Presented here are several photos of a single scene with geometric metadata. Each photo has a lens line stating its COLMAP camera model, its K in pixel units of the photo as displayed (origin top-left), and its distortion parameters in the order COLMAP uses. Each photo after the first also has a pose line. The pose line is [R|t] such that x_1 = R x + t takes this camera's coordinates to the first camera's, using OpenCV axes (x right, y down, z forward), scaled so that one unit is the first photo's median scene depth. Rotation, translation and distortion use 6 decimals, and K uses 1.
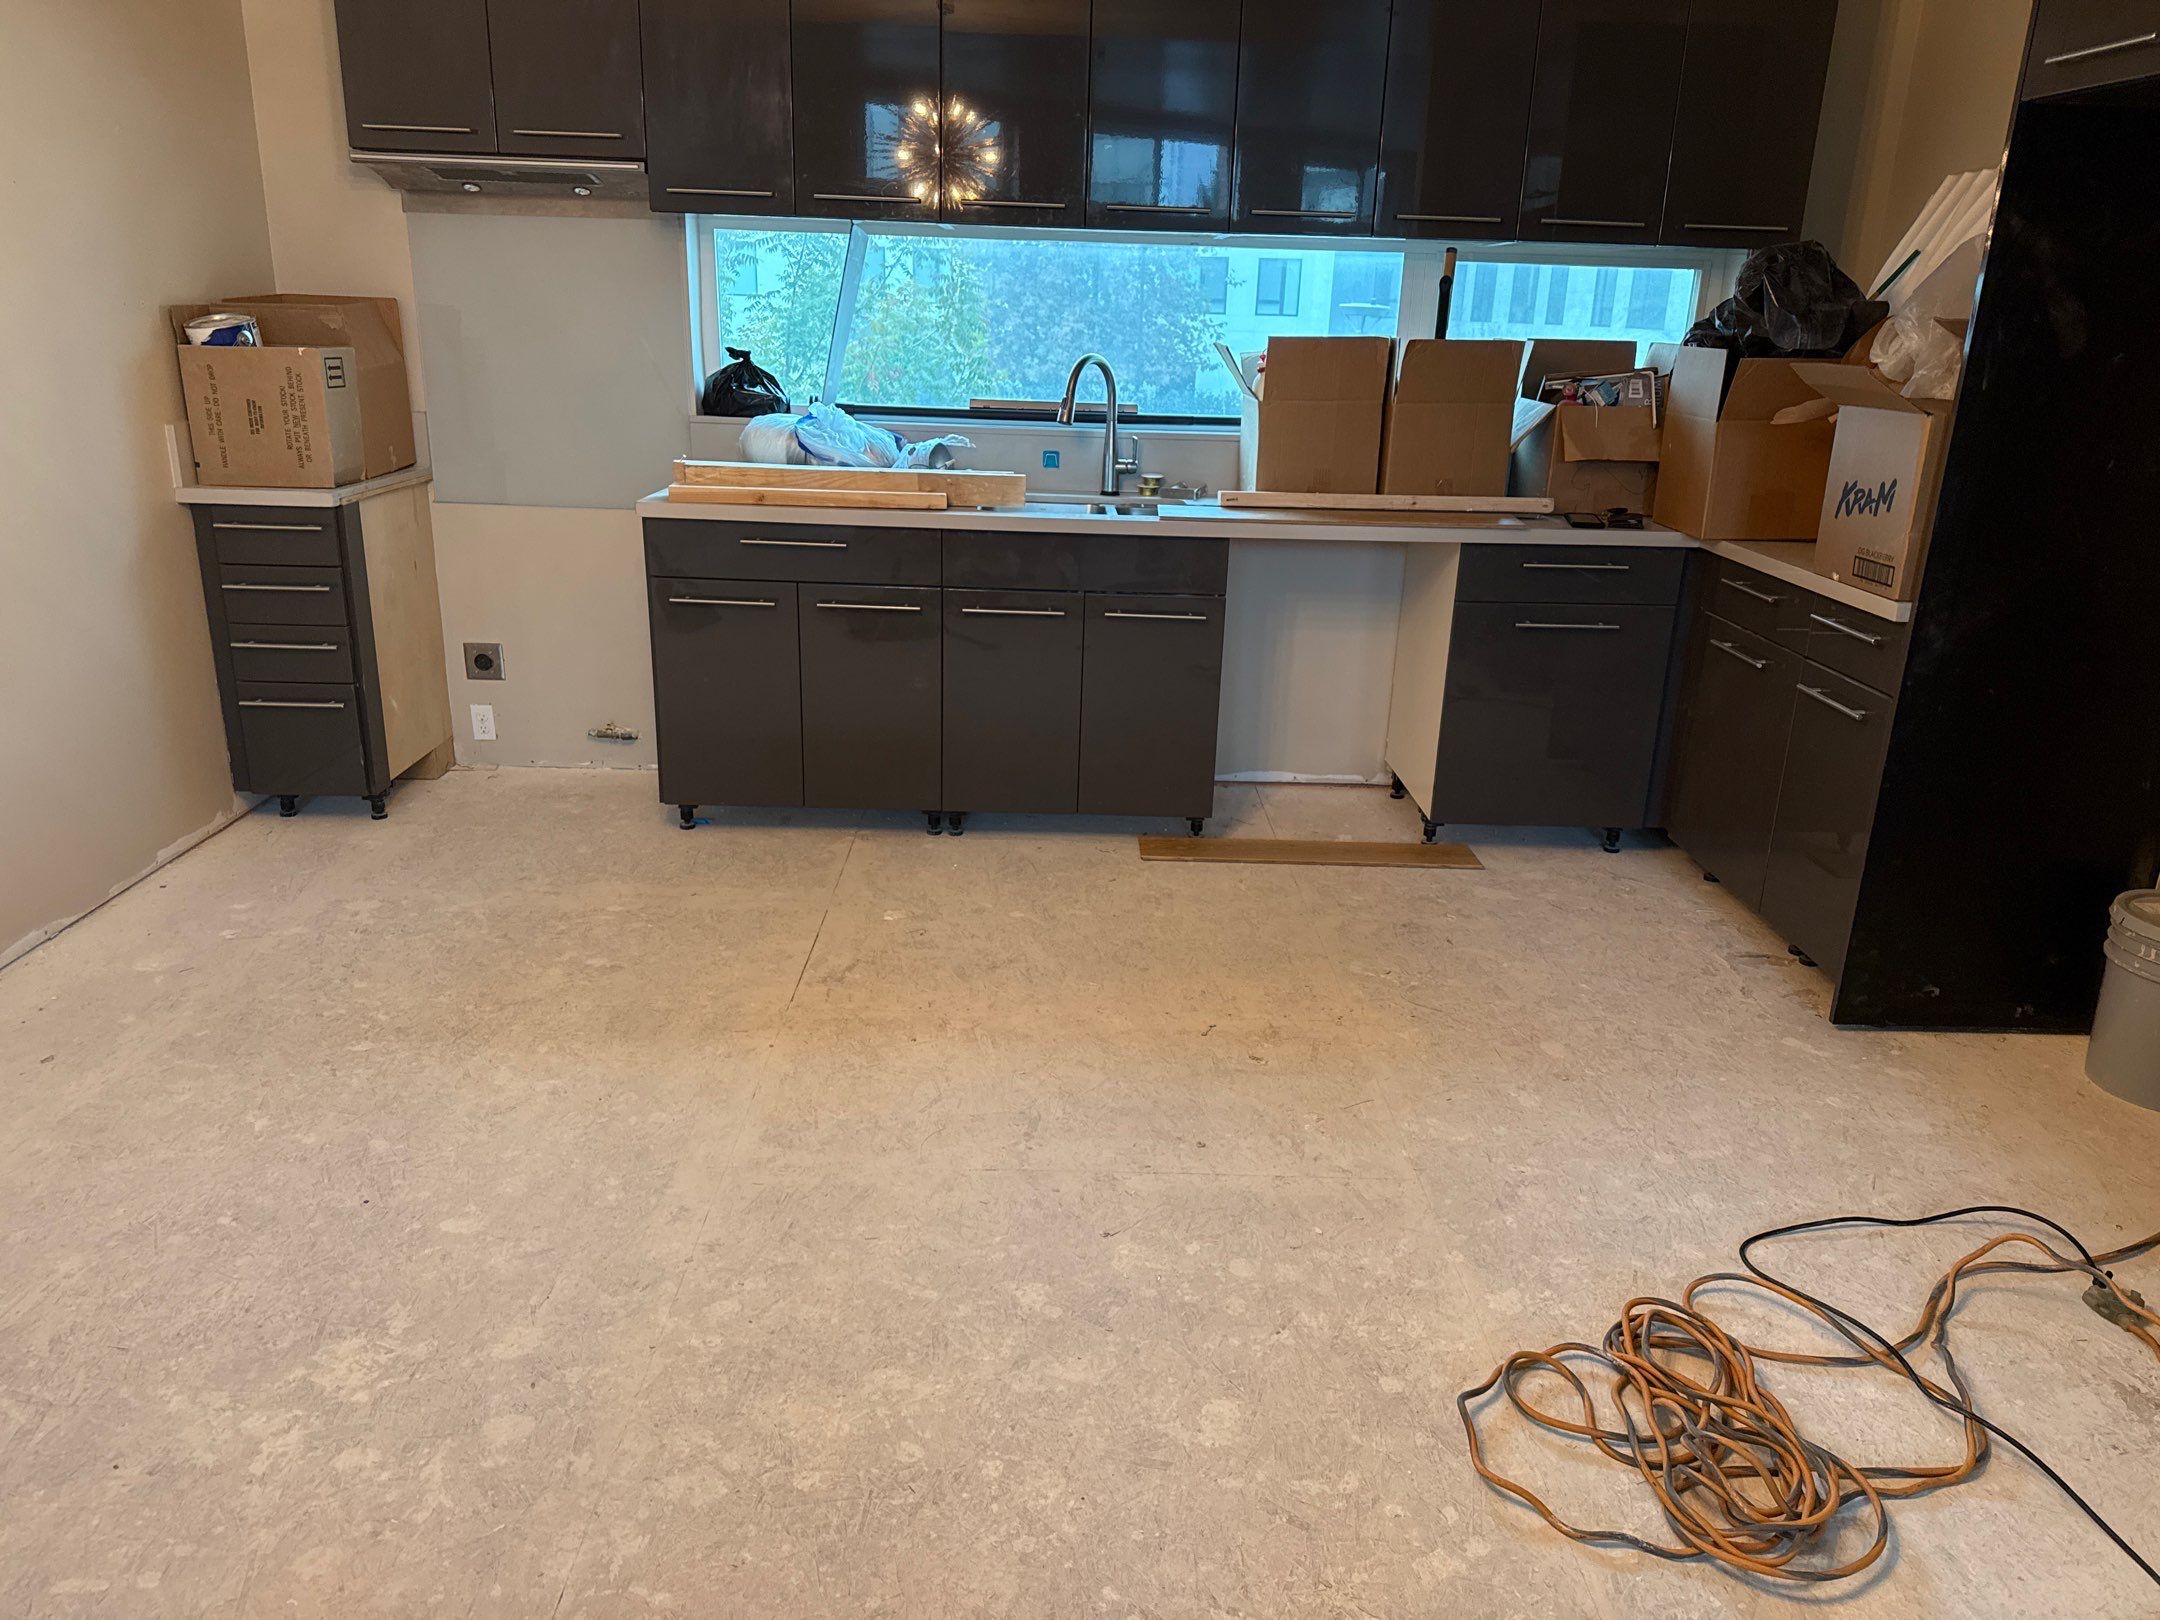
lens RADIAL K [[1541.9, 0, 1080.0], [0, 1541.9, 810.0], [0, 0, 1]] dist [0.056621, -0.066460]
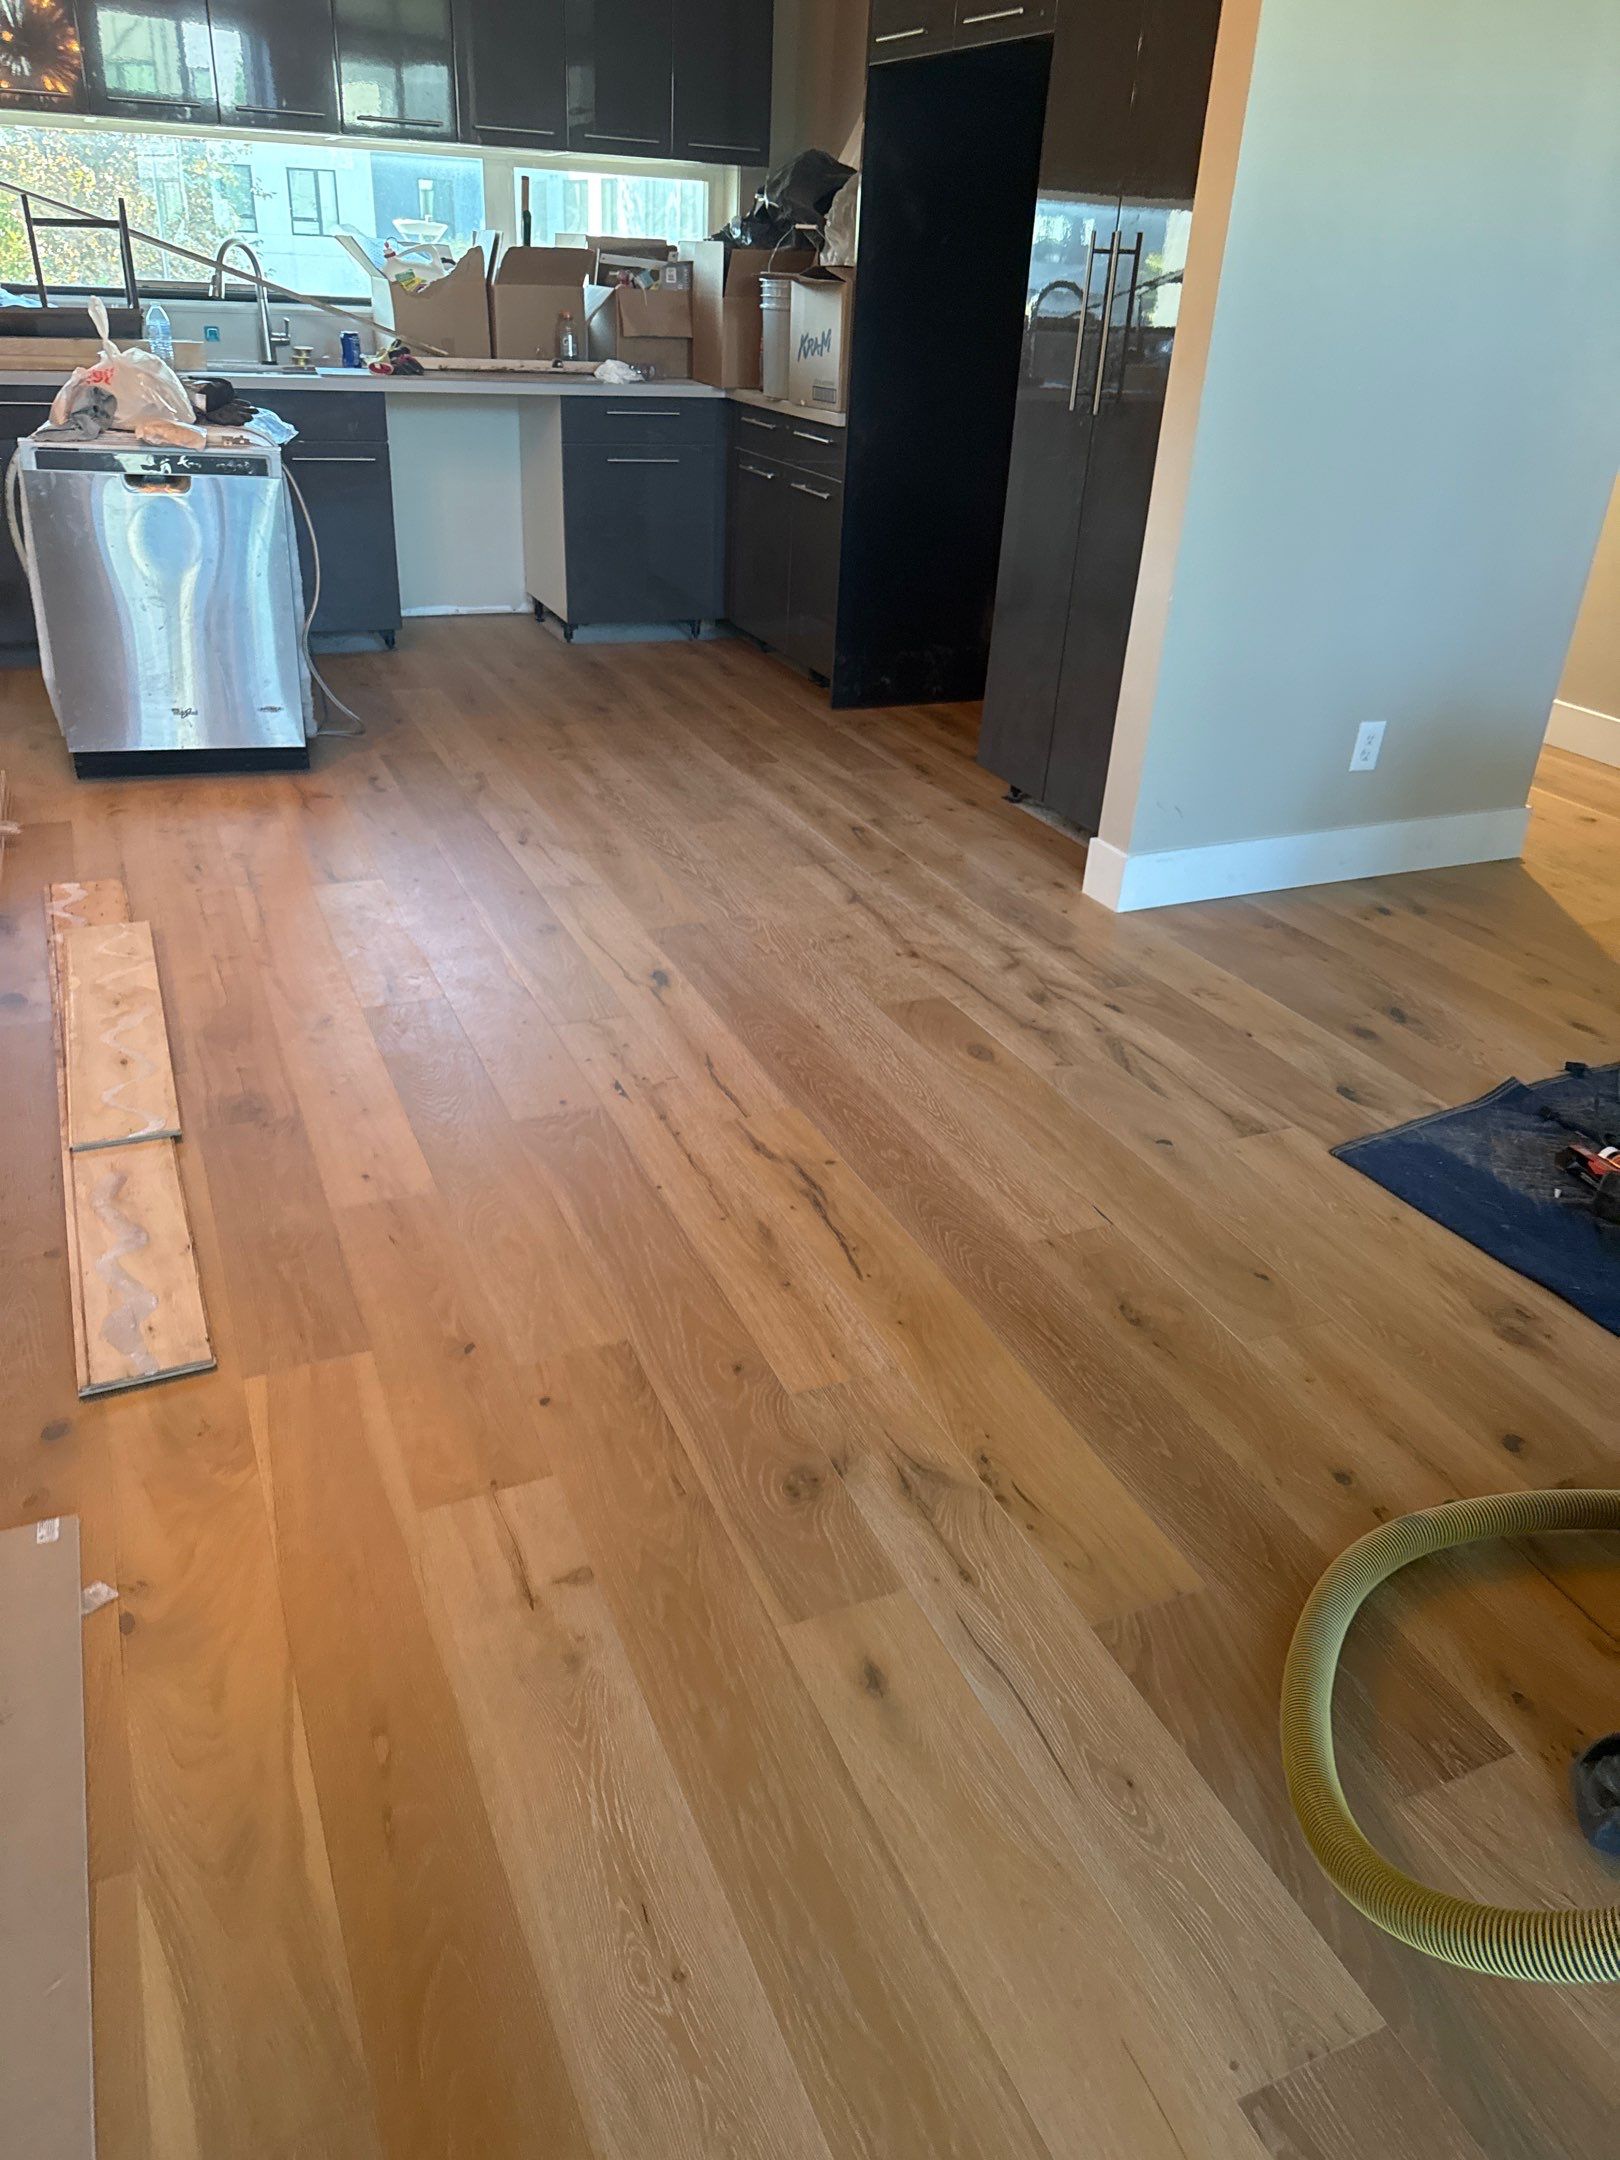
lens RADIAL K [[1541.9, 0, 810.0], [0, 1541.9, 1080.0], [0, 0, 1]] dist [0.056621, -0.066460]
pose [[0.923445, -0.171683, 0.343183, -0.104982], [0.103786, 0.972744, 0.207360, 0.131194], [-0.369429, -0.155868, 0.916094, -0.360105]]
